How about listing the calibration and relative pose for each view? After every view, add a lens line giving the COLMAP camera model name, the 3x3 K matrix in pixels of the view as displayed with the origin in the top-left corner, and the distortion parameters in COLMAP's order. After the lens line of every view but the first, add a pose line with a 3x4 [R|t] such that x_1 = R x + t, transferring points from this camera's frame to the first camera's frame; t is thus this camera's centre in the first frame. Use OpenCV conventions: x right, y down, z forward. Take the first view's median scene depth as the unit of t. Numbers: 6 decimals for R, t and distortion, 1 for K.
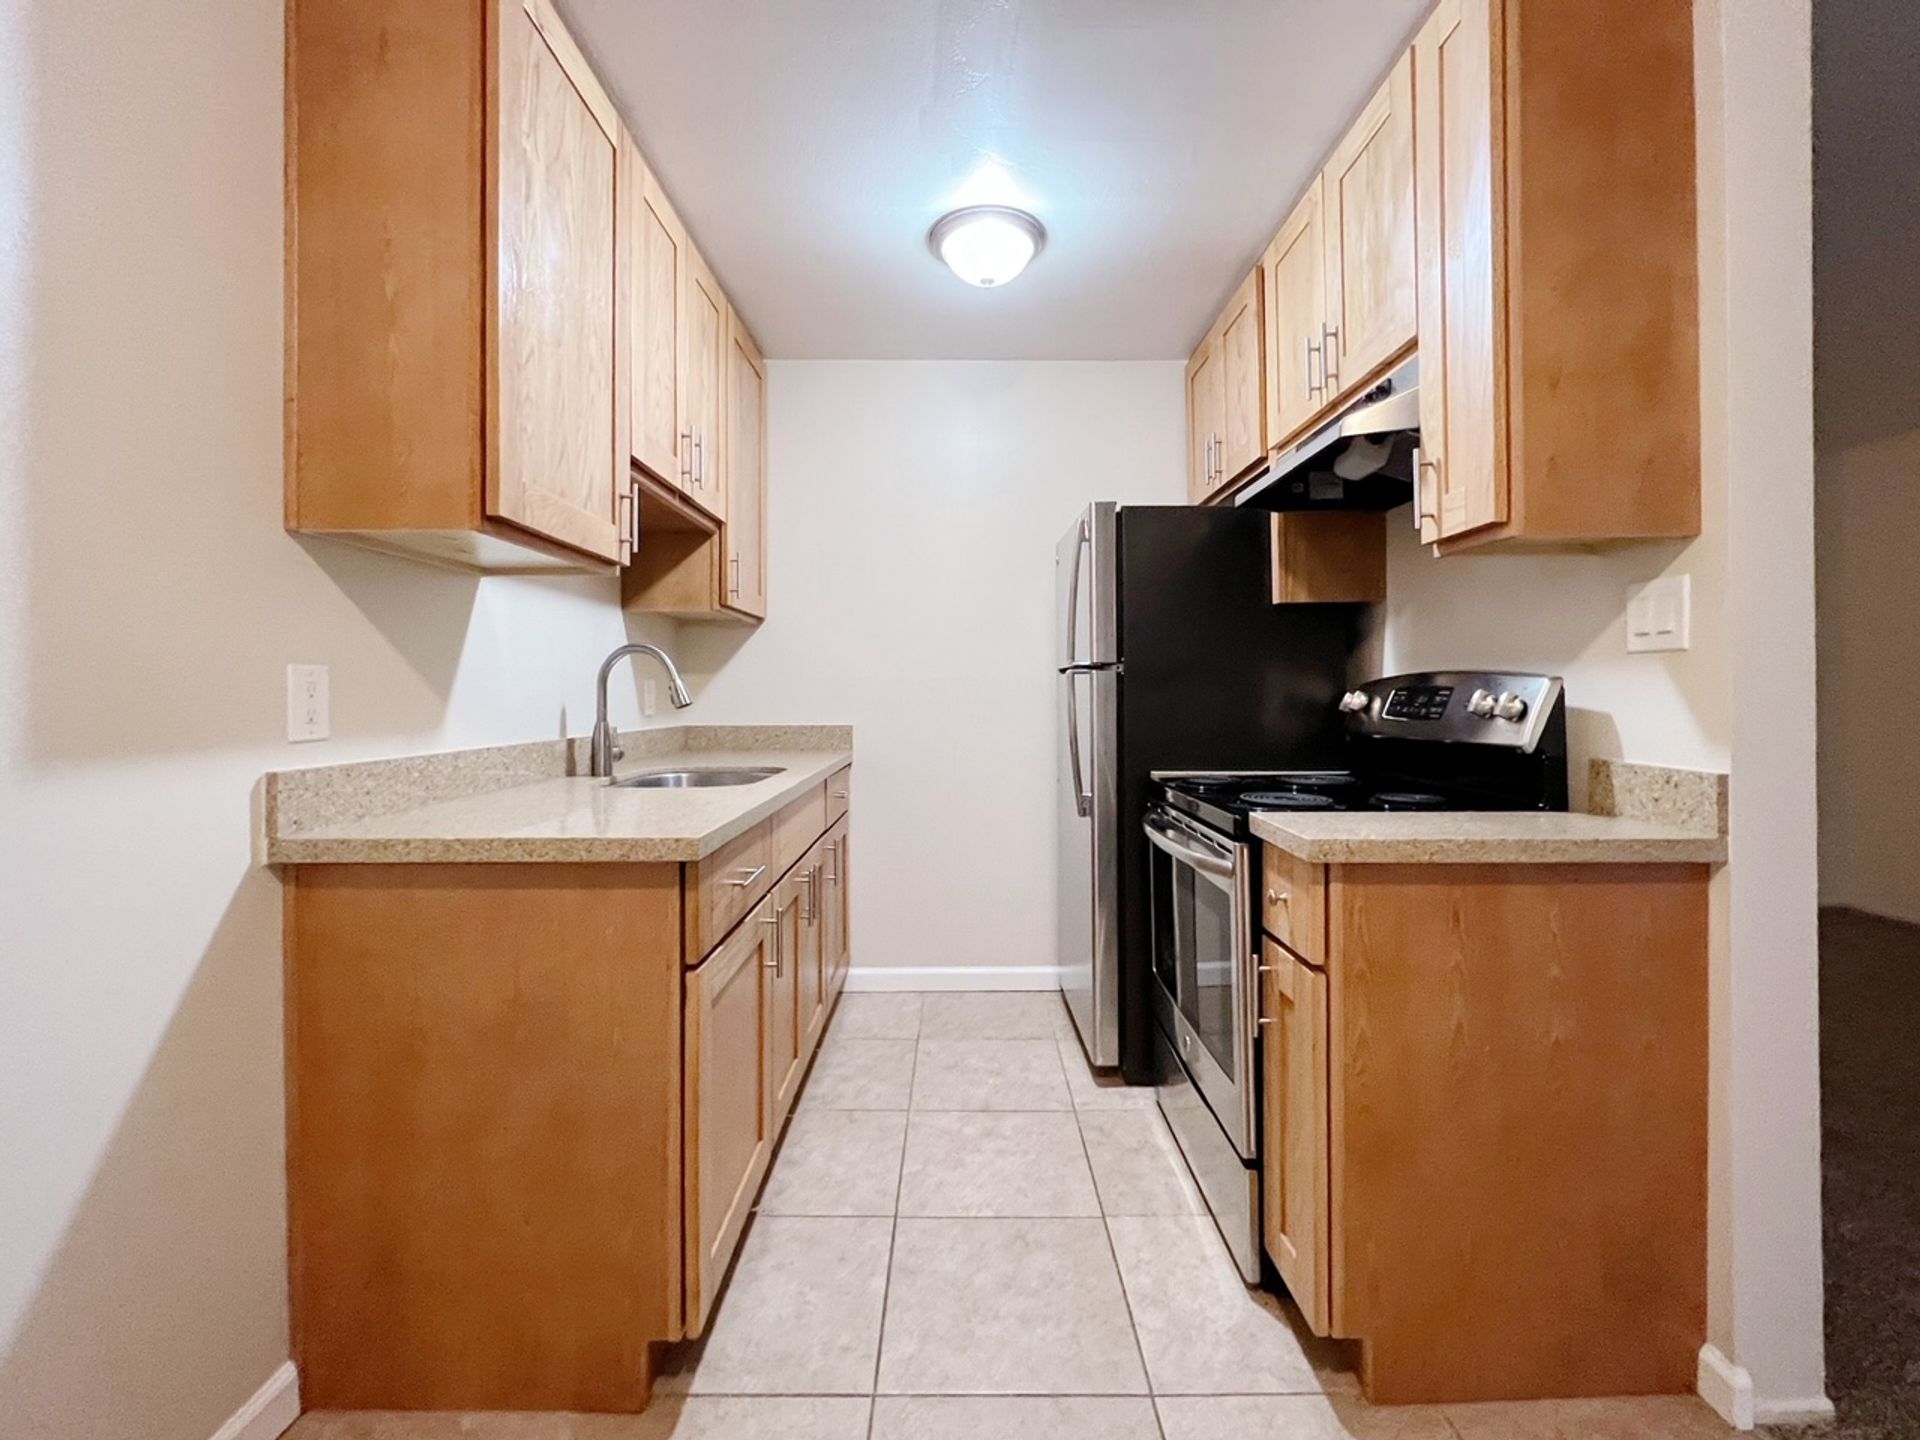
lens RADIAL K [[820.0, 0, 961.4], [0, 820.0, 683.9], [0, 0, 1]] dist [-0.000246, -0.000036]
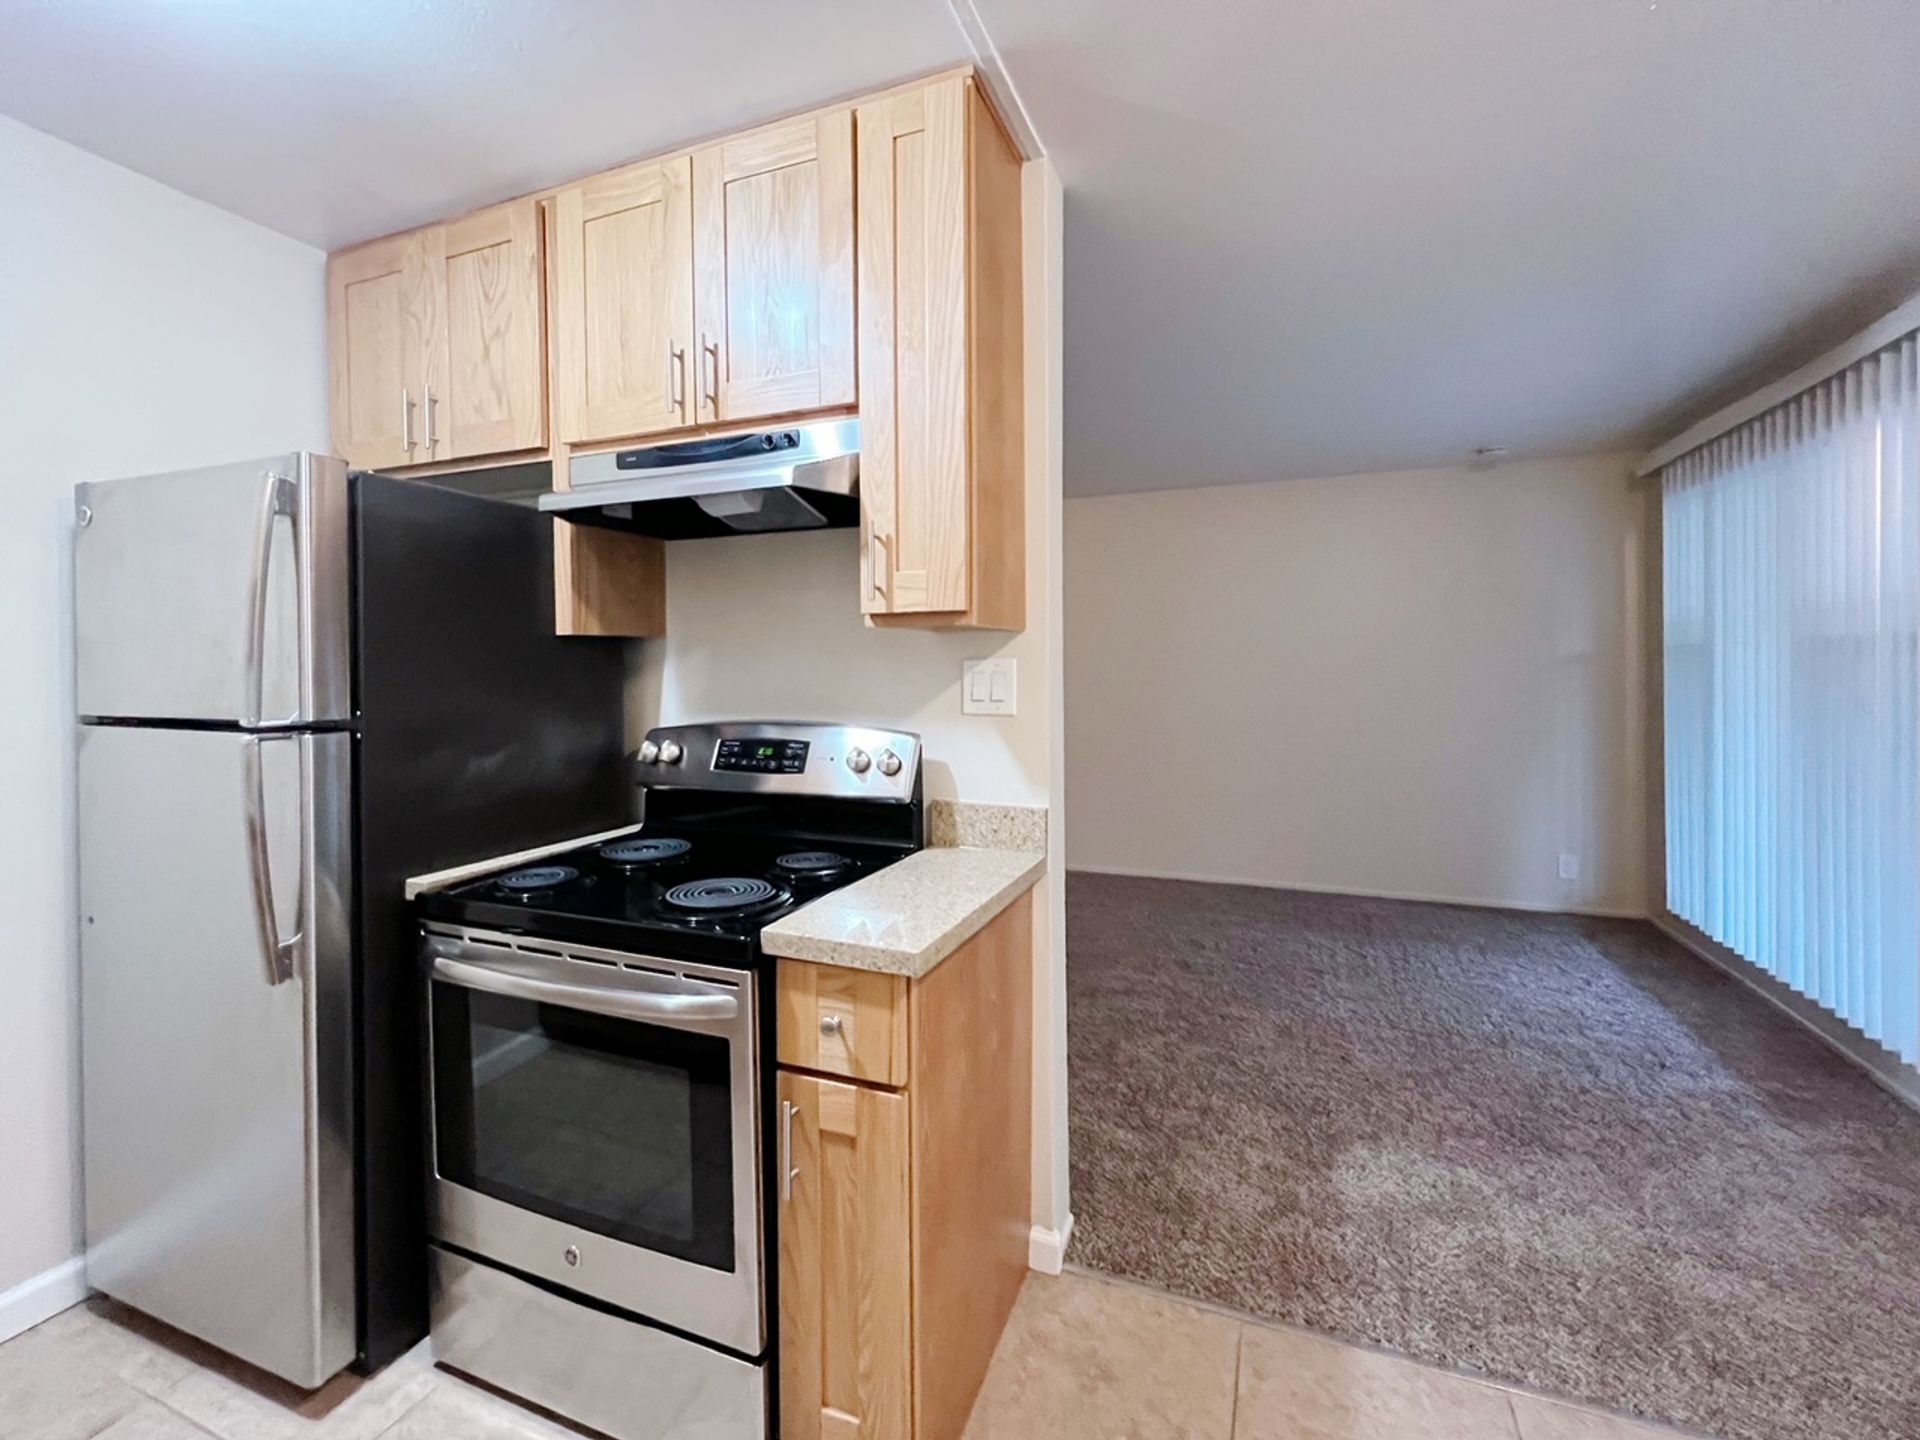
lens RADIAL K [[817.0, 0, 961.7], [0, 817.0, 672.6], [0, 0, 1]] dist [0.001087, 0.000331]
pose [[0.378230, -0.005809, 0.925694, -0.306881], [-0.005230, 0.999951, 0.008412, -0.100330], [-0.925697, -0.008023, 0.378181, 0.474193]]
